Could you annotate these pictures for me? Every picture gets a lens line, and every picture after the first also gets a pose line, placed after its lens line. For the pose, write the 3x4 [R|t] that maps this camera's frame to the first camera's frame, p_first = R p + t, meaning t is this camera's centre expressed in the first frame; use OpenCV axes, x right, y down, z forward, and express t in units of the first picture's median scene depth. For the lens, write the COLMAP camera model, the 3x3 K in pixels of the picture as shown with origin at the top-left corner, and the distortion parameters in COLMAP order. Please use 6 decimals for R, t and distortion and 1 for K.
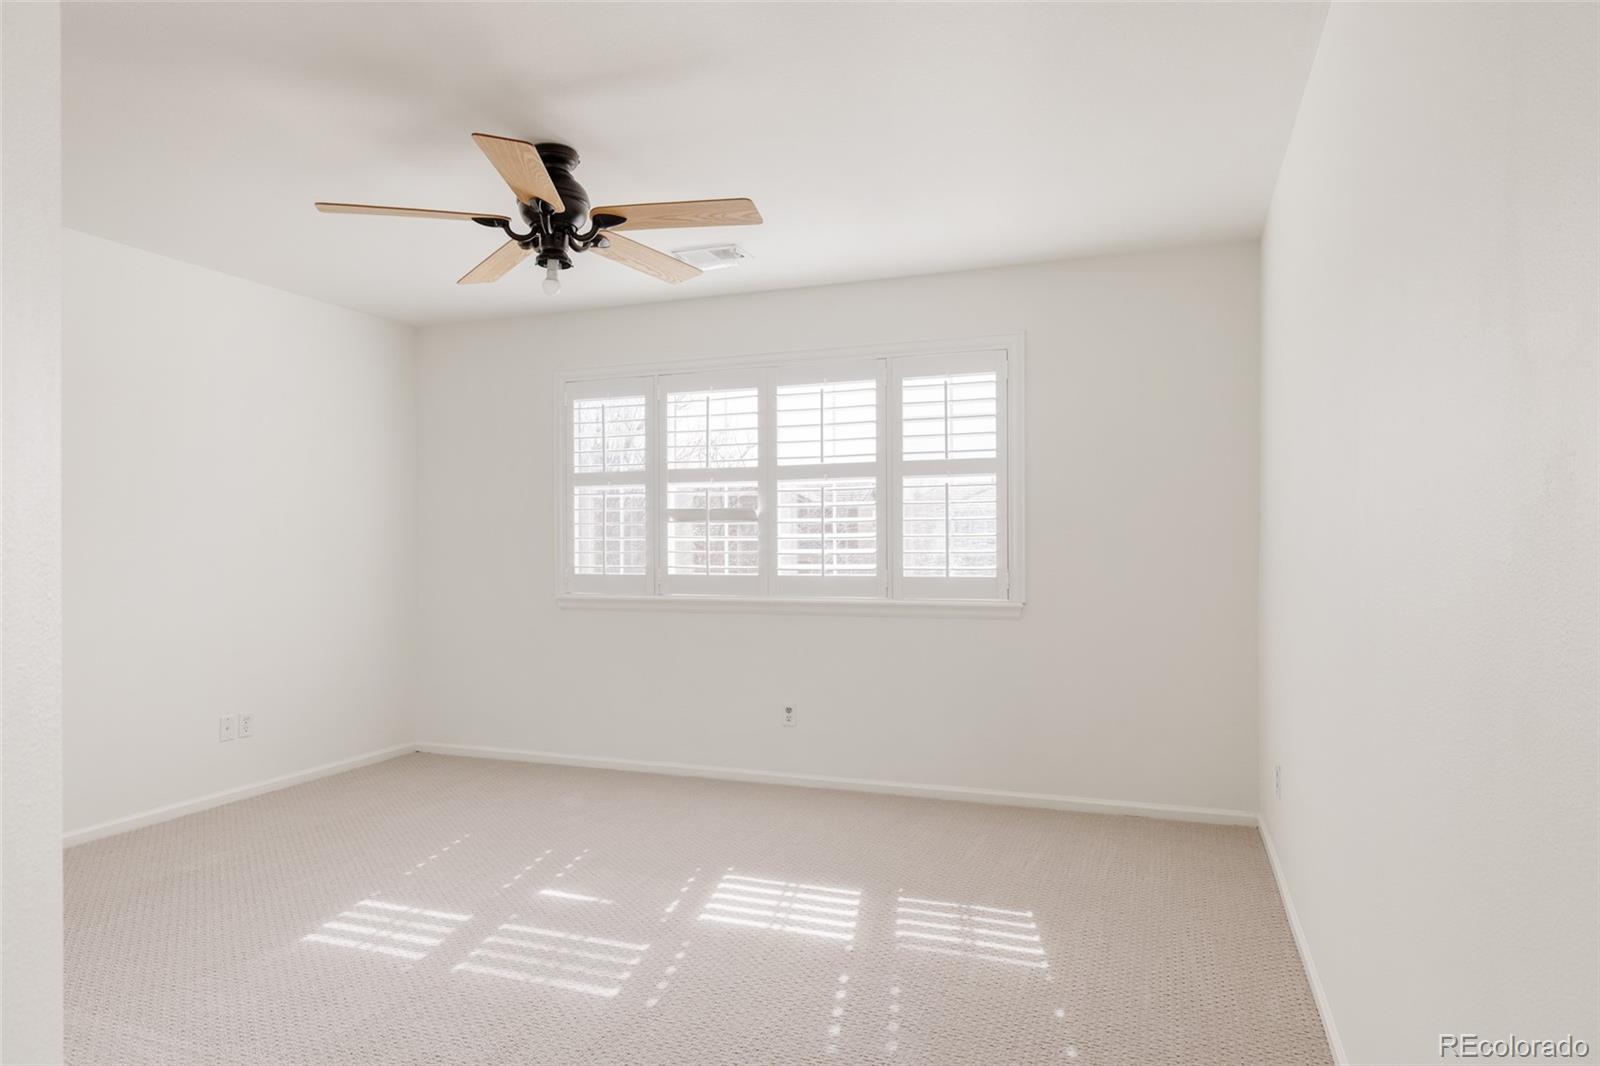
lens RADIAL K [[951.9, 0, 806.9], [0, 951.9, 534.5], [0, 0, 1]] dist [-0.003065, -0.000934]
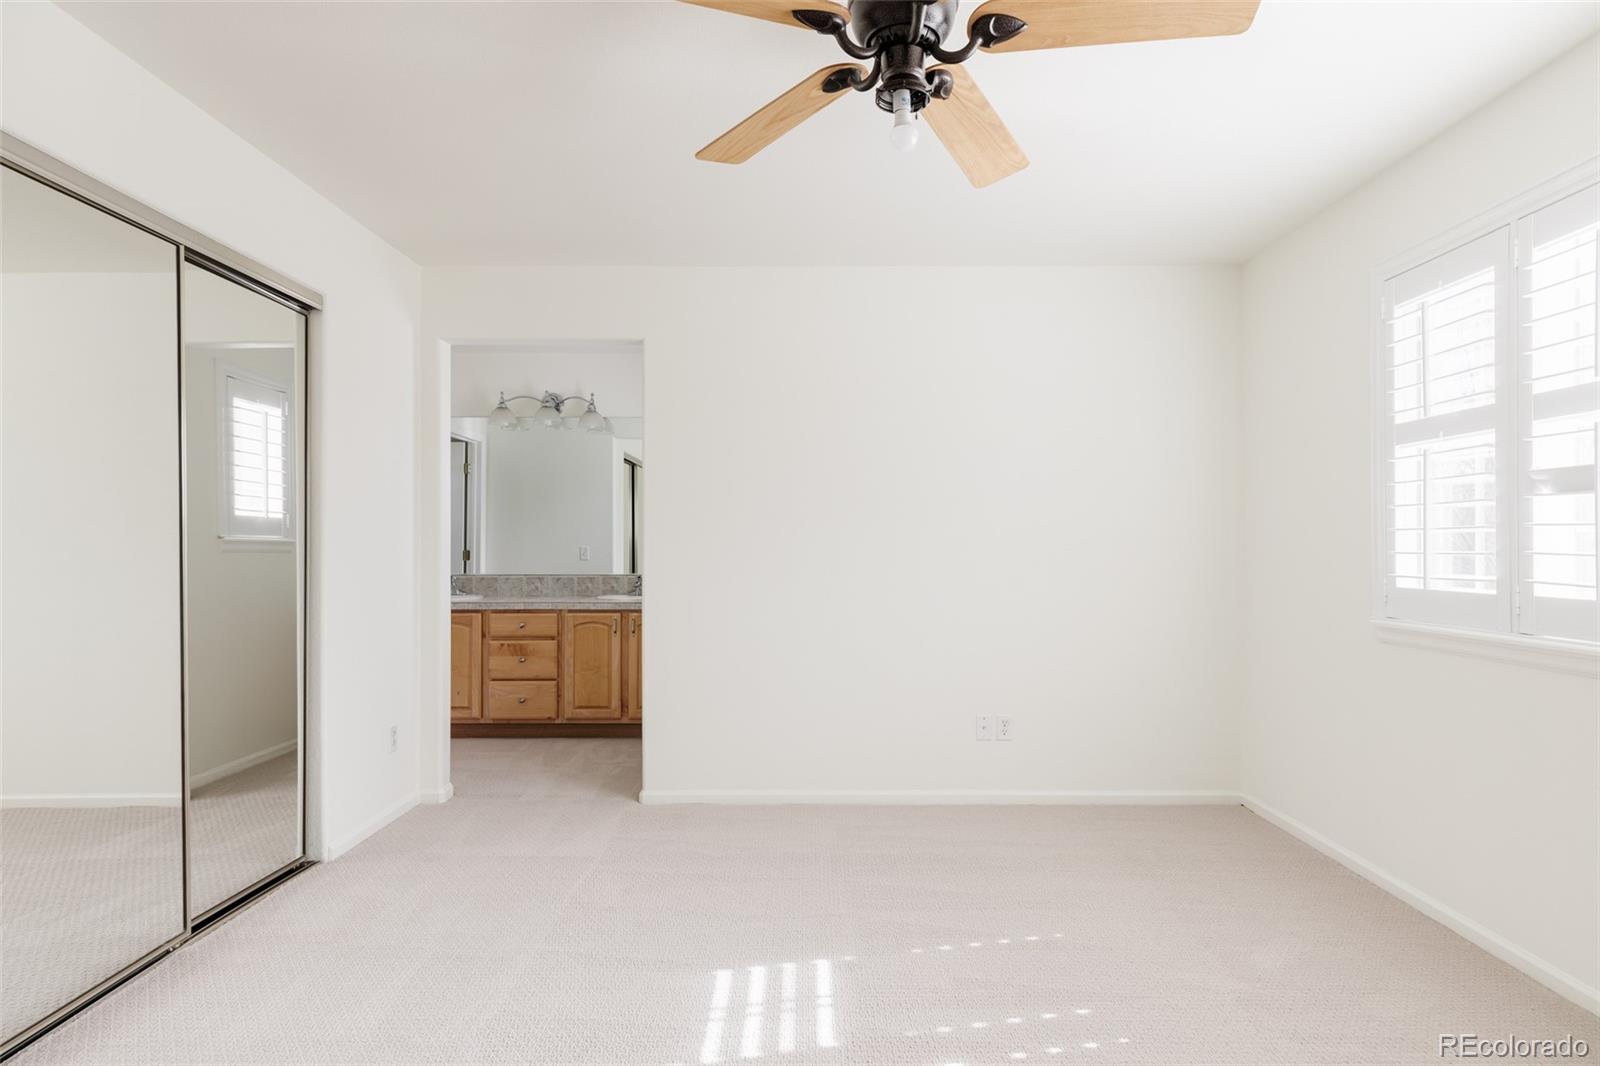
lens RADIAL K [[894.3, 0, 800.9], [0, 894.3, 540.6], [0, 0, 1]] dist [-0.001500, 0.001215]
pose [[0.343200, -0.004021, -0.939254, 0.173707], [0.008214, 0.999965, -0.001280, 0.008956], [0.939226, -0.007276, 0.343221, 0.454049]]
